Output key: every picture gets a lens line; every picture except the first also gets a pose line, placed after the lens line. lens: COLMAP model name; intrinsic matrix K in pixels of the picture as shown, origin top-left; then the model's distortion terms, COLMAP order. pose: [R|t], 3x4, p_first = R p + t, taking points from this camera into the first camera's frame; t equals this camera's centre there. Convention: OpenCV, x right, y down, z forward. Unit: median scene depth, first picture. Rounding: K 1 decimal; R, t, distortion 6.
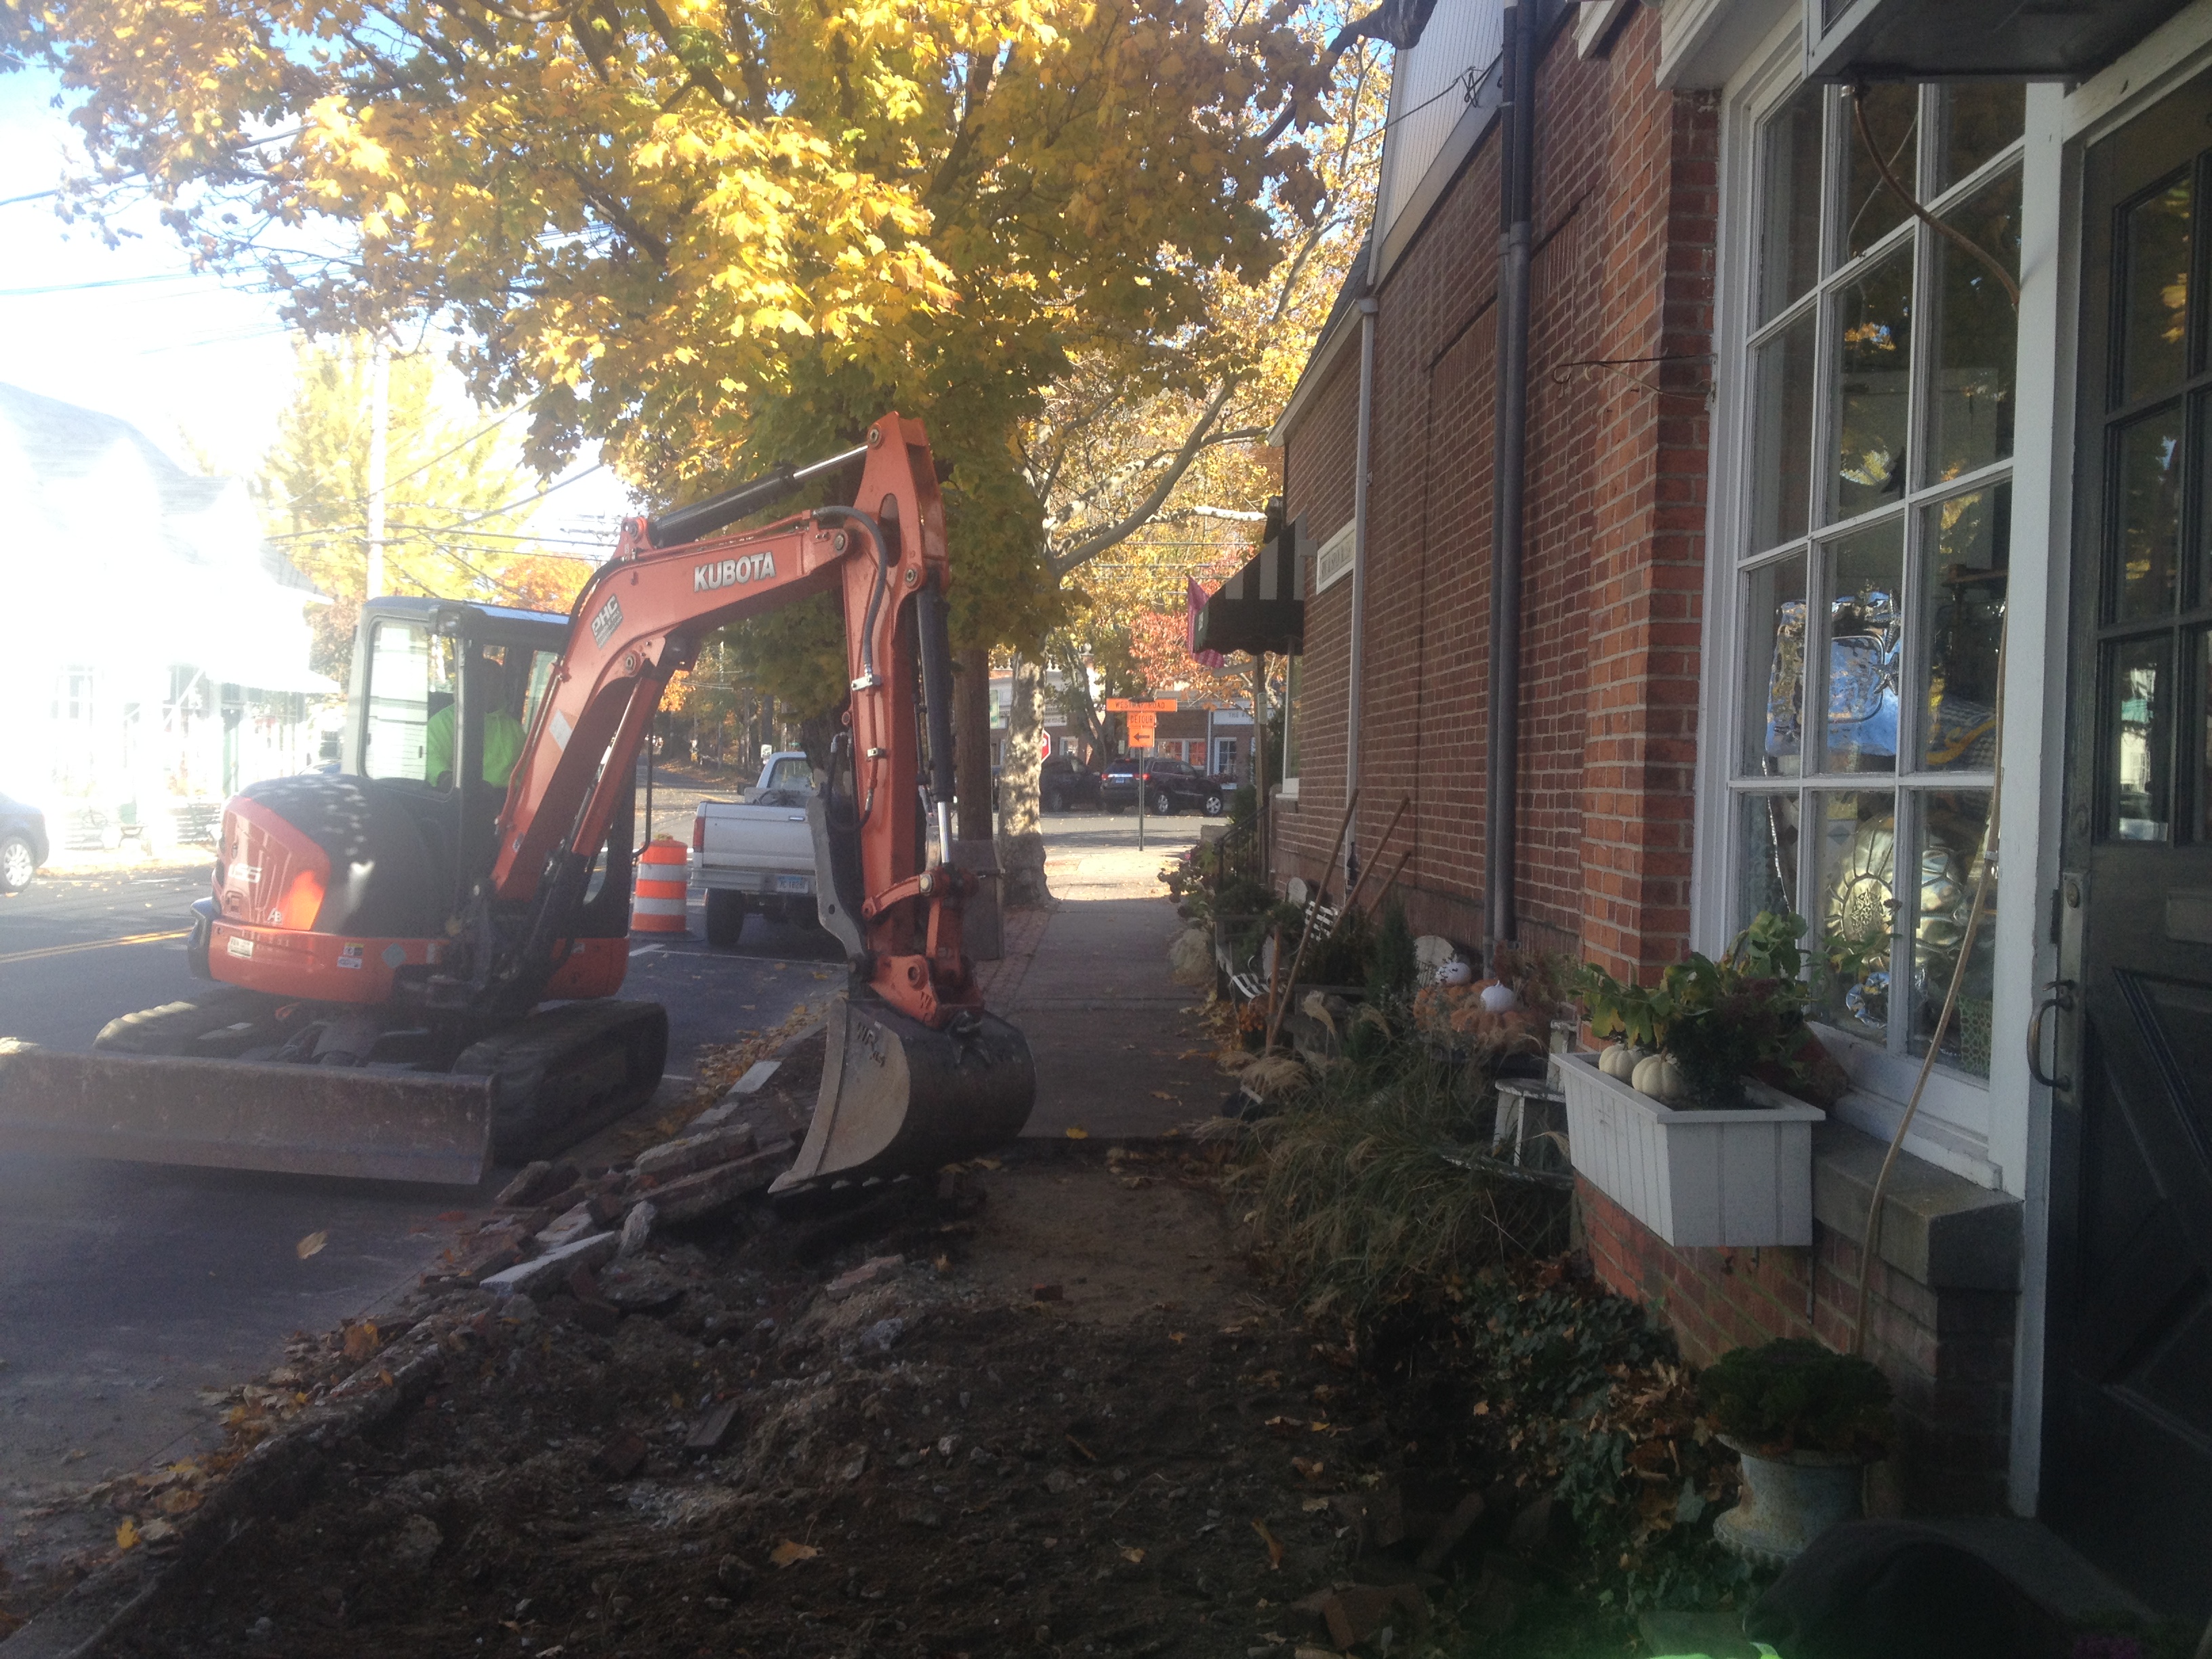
lens RADIAL K [[2200.0, 0, 1115.8], [0, 2200.0, 825.4], [0, 0, 1]] dist [0.125146, -0.014580]
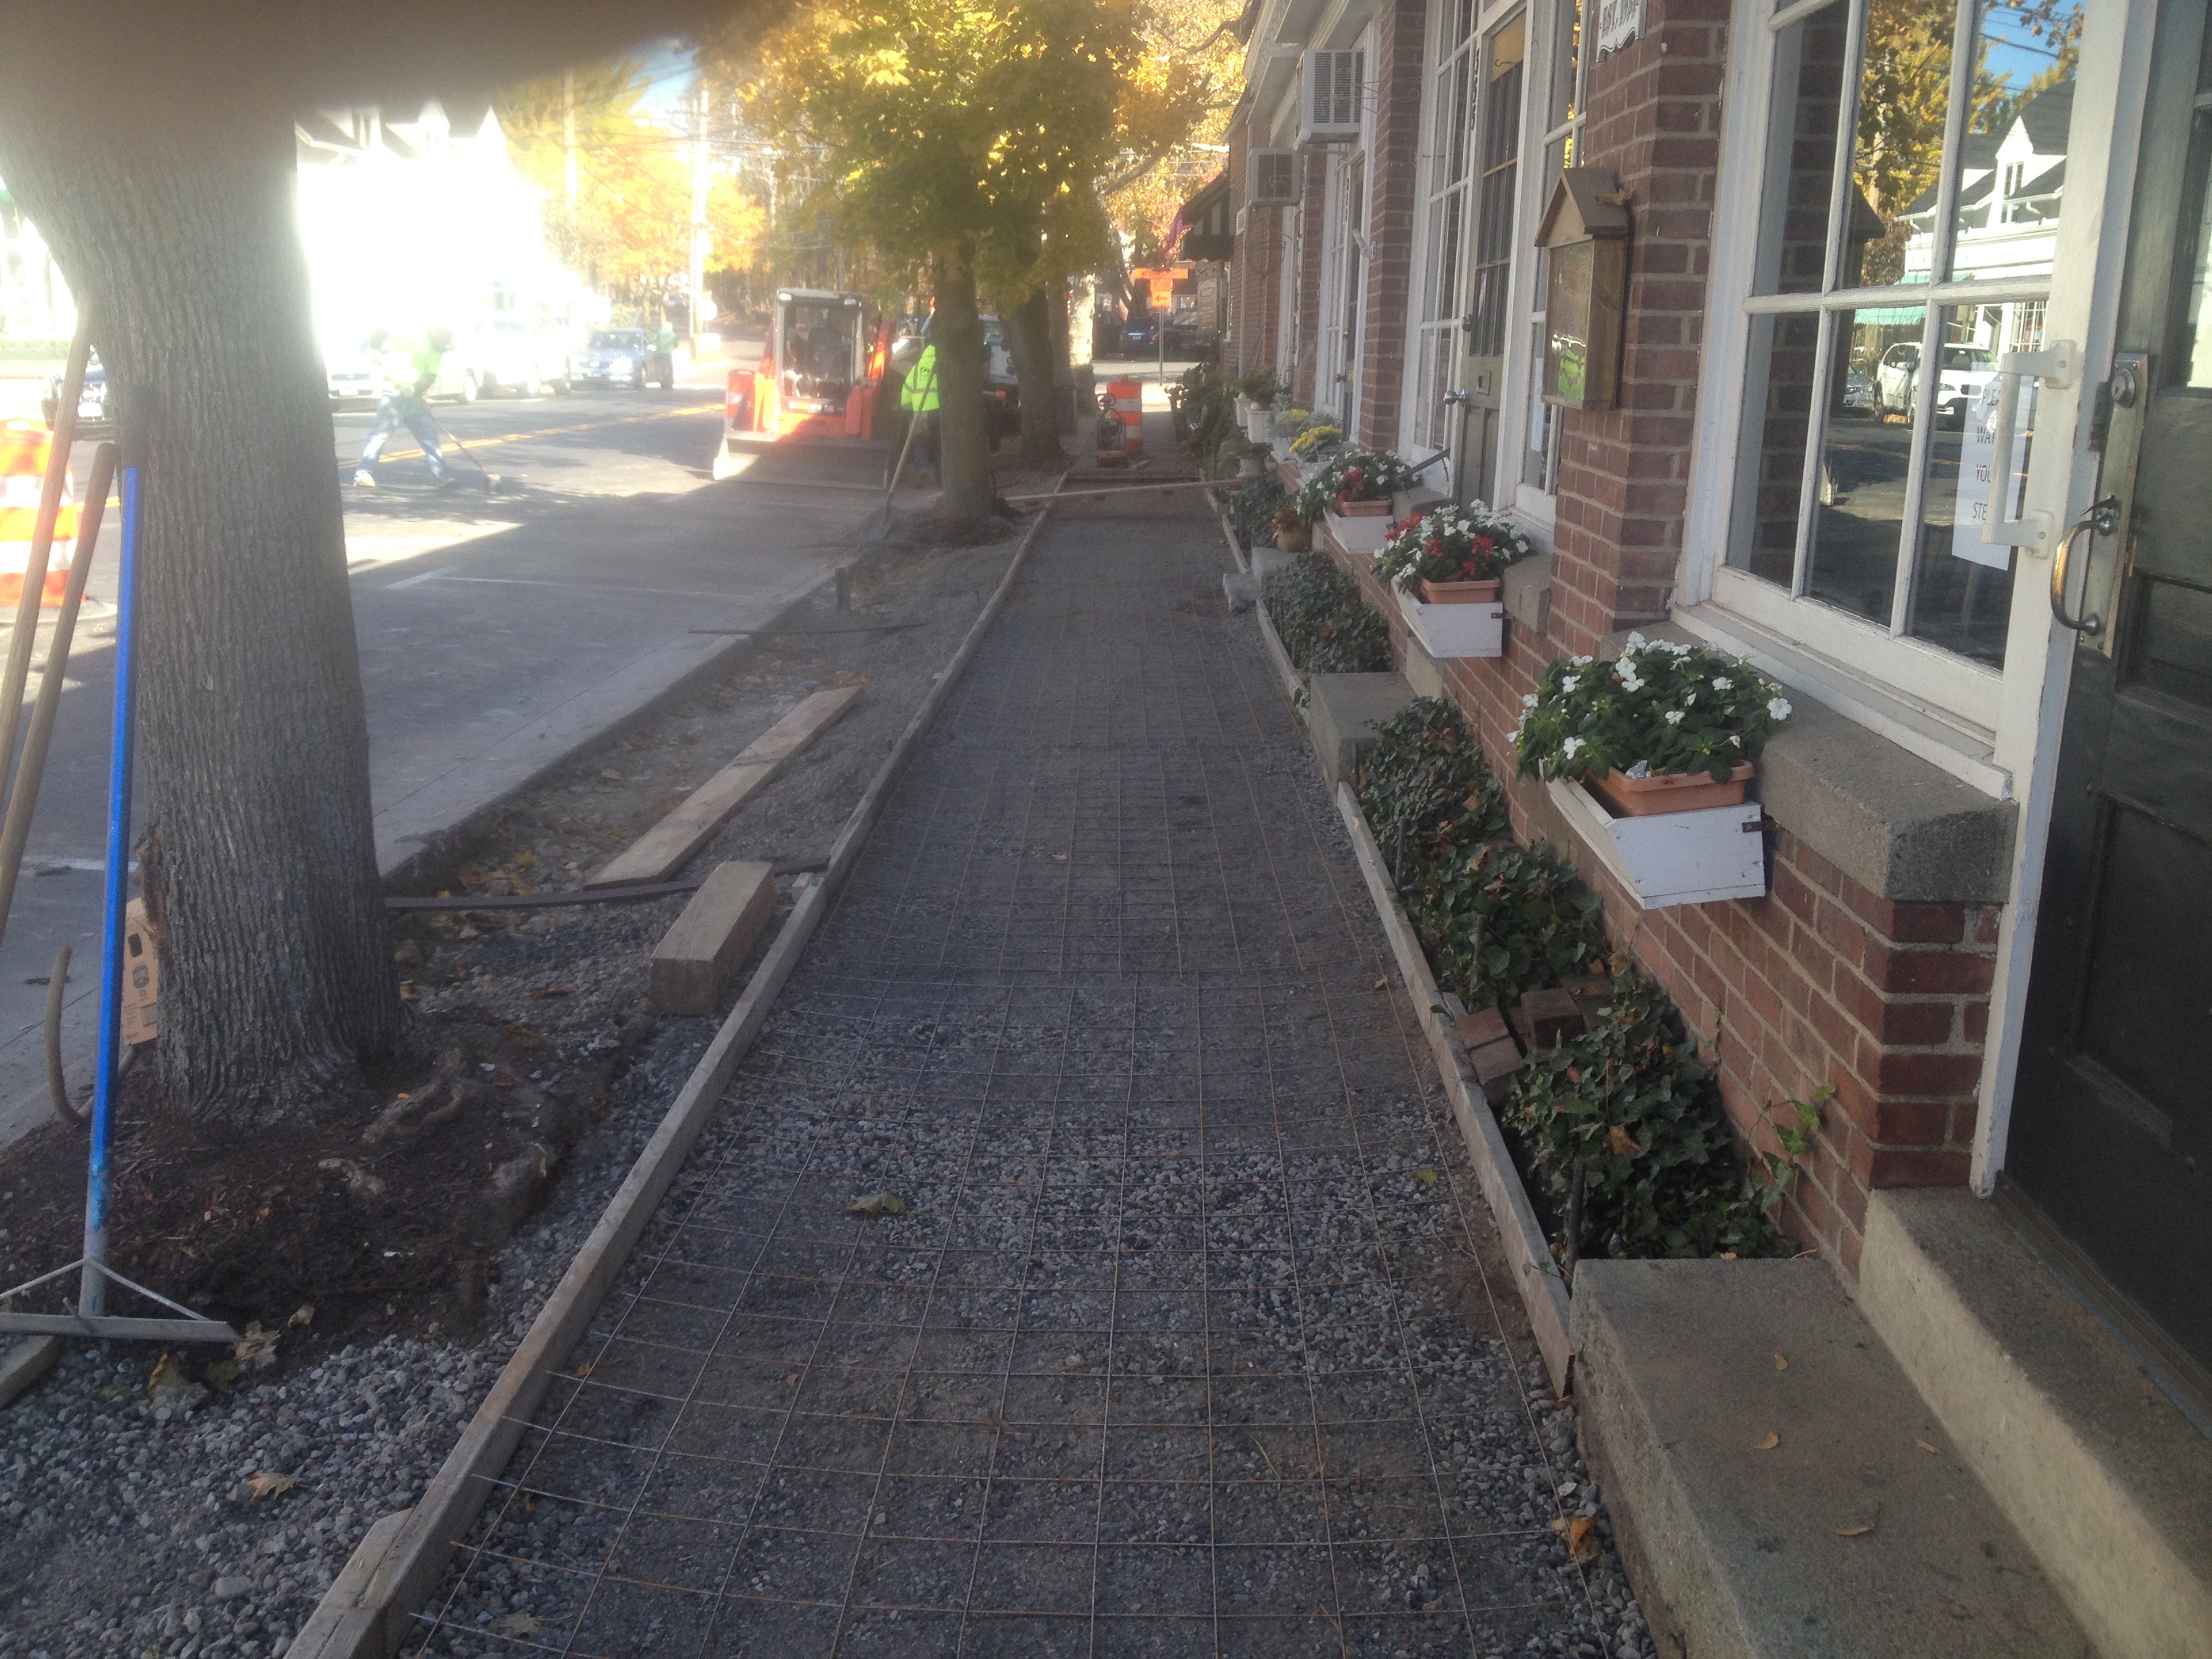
lens RADIAL K [[2135.4, 0, 1052.6], [0, 2135.4, 874.0], [0, 0, 1]] dist [0.127819, -0.214249]
pose [[0.999047, 0.002080, -0.043599, 0.006053], [0.007749, 0.974545, 0.224060, 0.012507], [0.042955, -0.224184, 0.973600, -0.615706]]
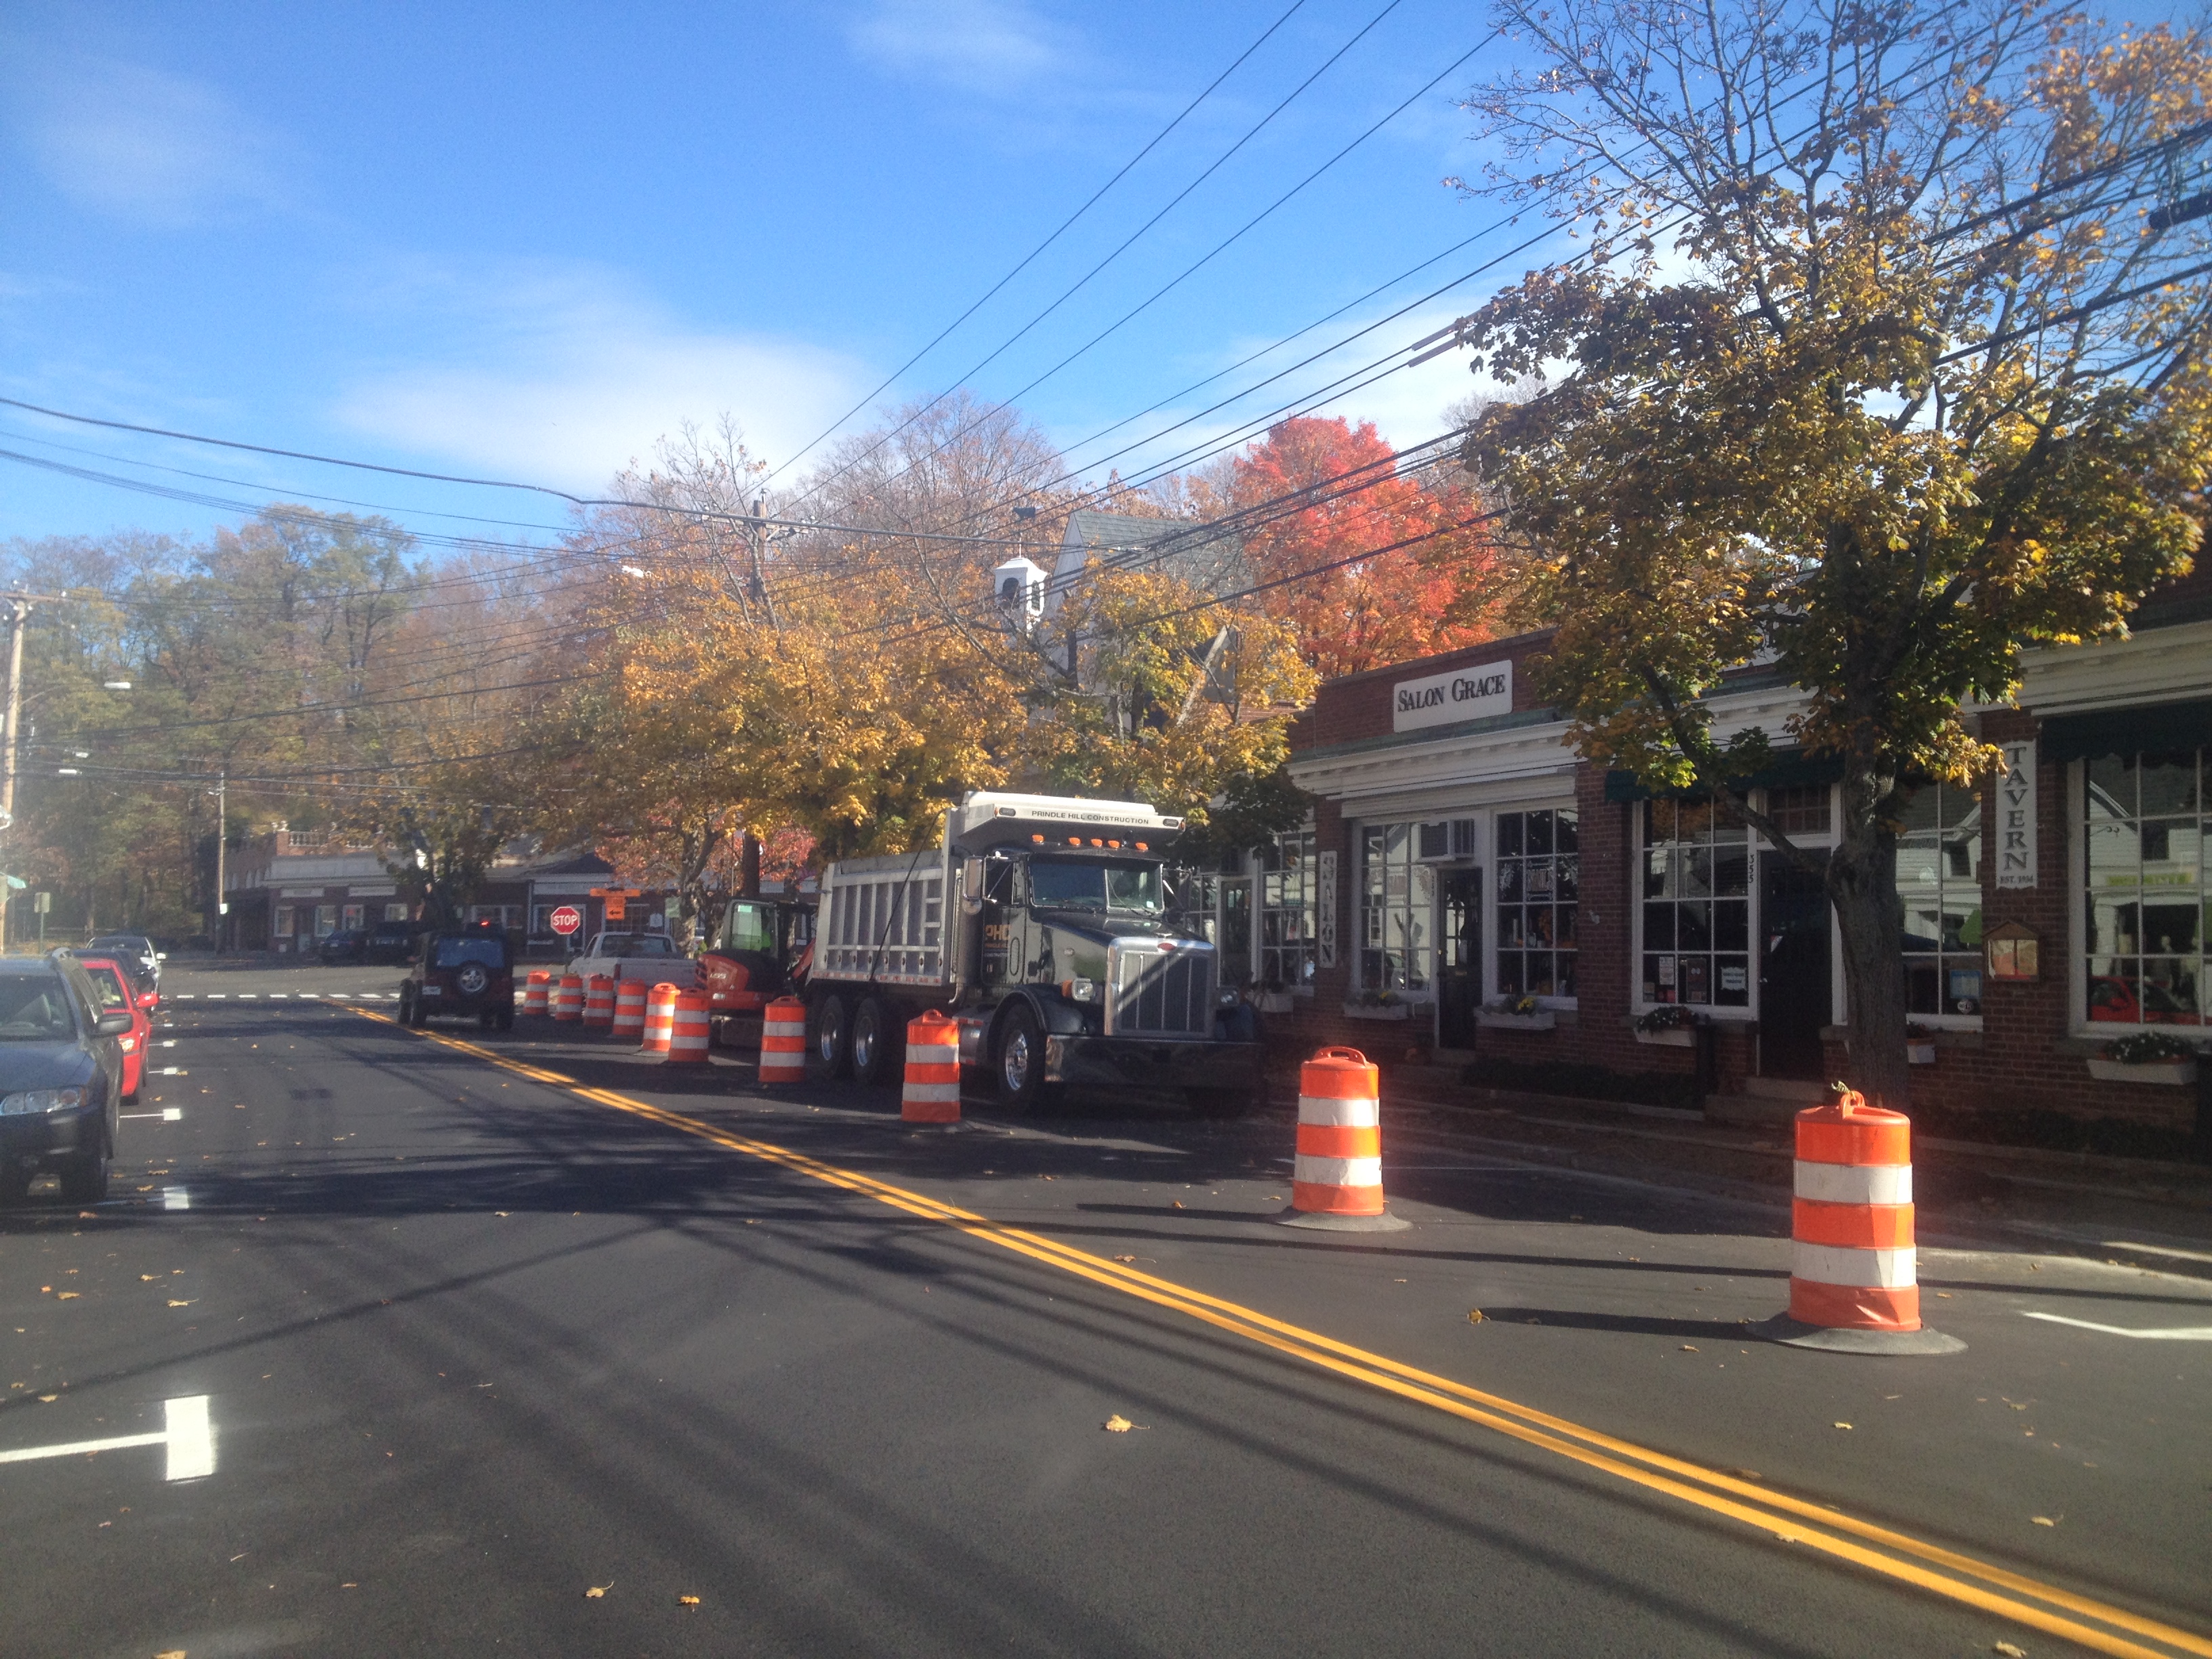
lens RADIAL K [[2200.0, 0, 1115.8], [0, 2200.0, 825.4], [0, 0, 1]] dist [0.125146, -0.014580]
pose [[0.911927, 0.007786, 0.410279, -0.508473], [0.019741, 0.997830, -0.062815, 0.004888], [-0.409877, 0.065382, 0.909794, -0.950307]]
